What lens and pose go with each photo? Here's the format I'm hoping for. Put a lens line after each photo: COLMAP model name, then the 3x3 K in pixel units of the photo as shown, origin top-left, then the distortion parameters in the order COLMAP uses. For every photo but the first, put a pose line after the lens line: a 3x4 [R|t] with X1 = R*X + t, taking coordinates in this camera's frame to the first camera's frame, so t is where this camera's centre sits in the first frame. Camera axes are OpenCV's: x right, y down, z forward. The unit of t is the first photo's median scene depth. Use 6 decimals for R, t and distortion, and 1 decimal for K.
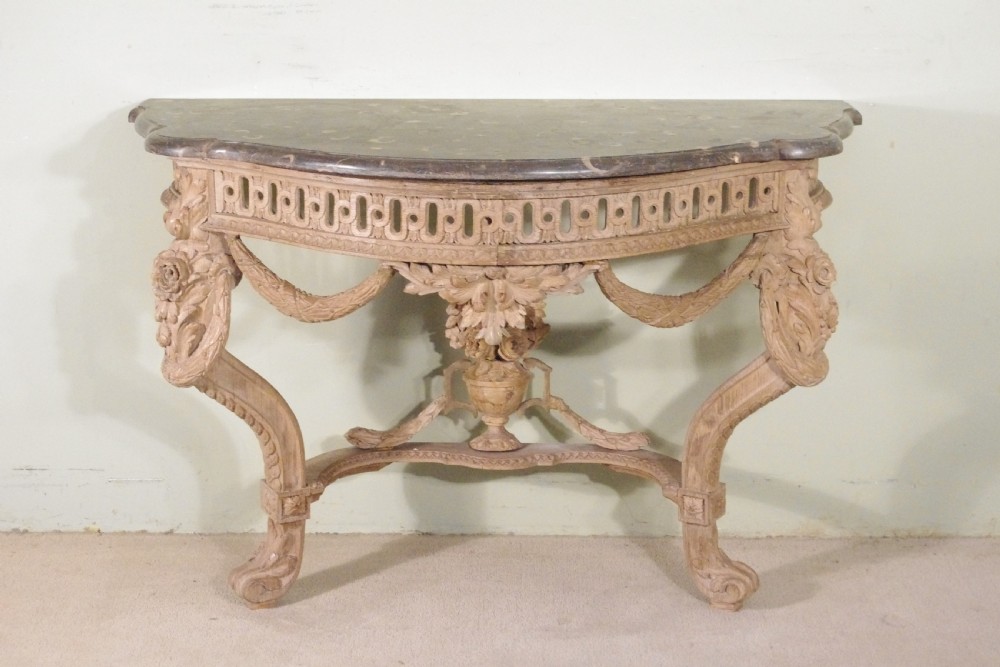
lens RADIAL K [[1943.1, 0, 501.5], [0, 1943.1, 339.1], [0, 0, 1]] dist [0.022719, 0.000000]
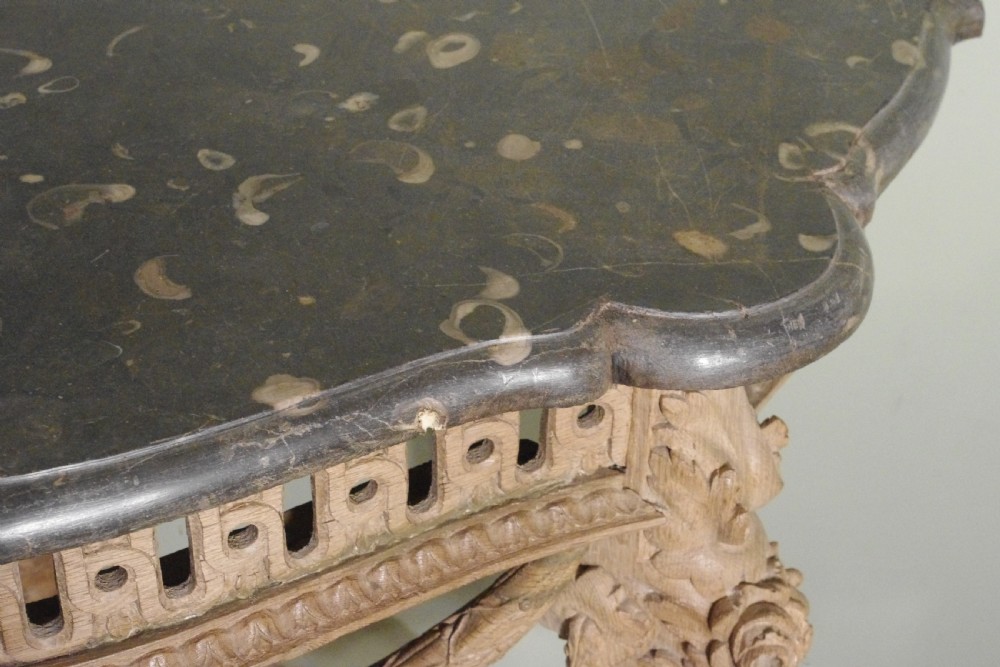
lens RADIAL K [[1943.1, 0, 508.7], [0, 1943.1, 337.8], [0, 0, 1]] dist [0.022719, 0.000000]
pose [[0.995756, 0.070505, -0.059159, 0.138712], [-0.044590, 0.931867, 0.360051, -0.187452], [0.080514, -0.355885, 0.931055, 0.722201]]
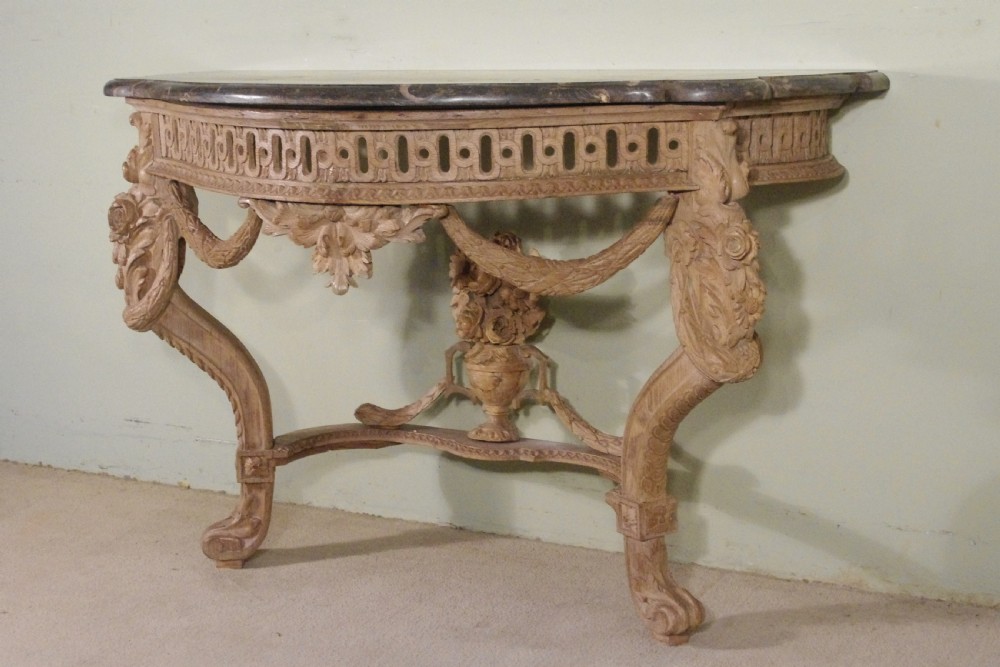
lens RADIAL K [[1603.9, 0, 501.0], [0, 1603.9, 337.1], [0, 0, 1]] dist [0.011661, 0.000000]
pose [[0.892615, 0.072460, -0.444958, 0.382895], [-0.103511, 0.993571, -0.045850, 0.047207], [0.438775, 0.086984, 0.894377, 0.336993]]
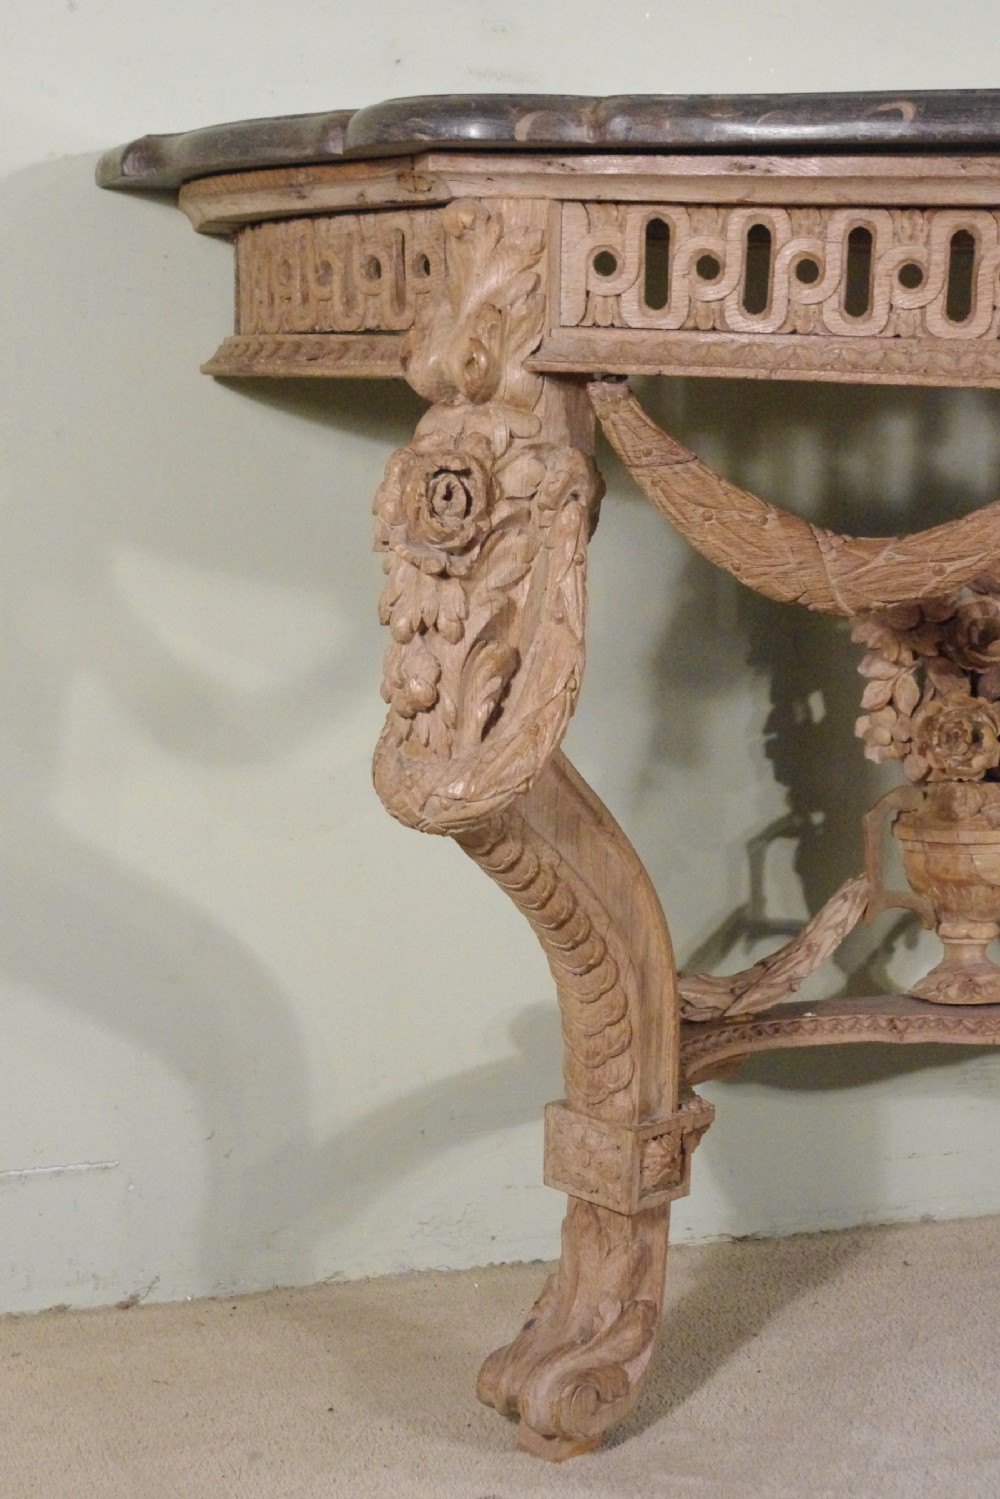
lens RADIAL K [[2683.4, 0, 495.9], [0, 2683.4, 746.9], [0, 0, 1]] dist [0.008240, 0.000000]
pose [[0.942428, -0.040242, 0.331980, -0.321469], [0.081505, 0.990437, -0.111319, 0.064938], [-0.324325, 0.131969, 0.936695, 0.544578]]
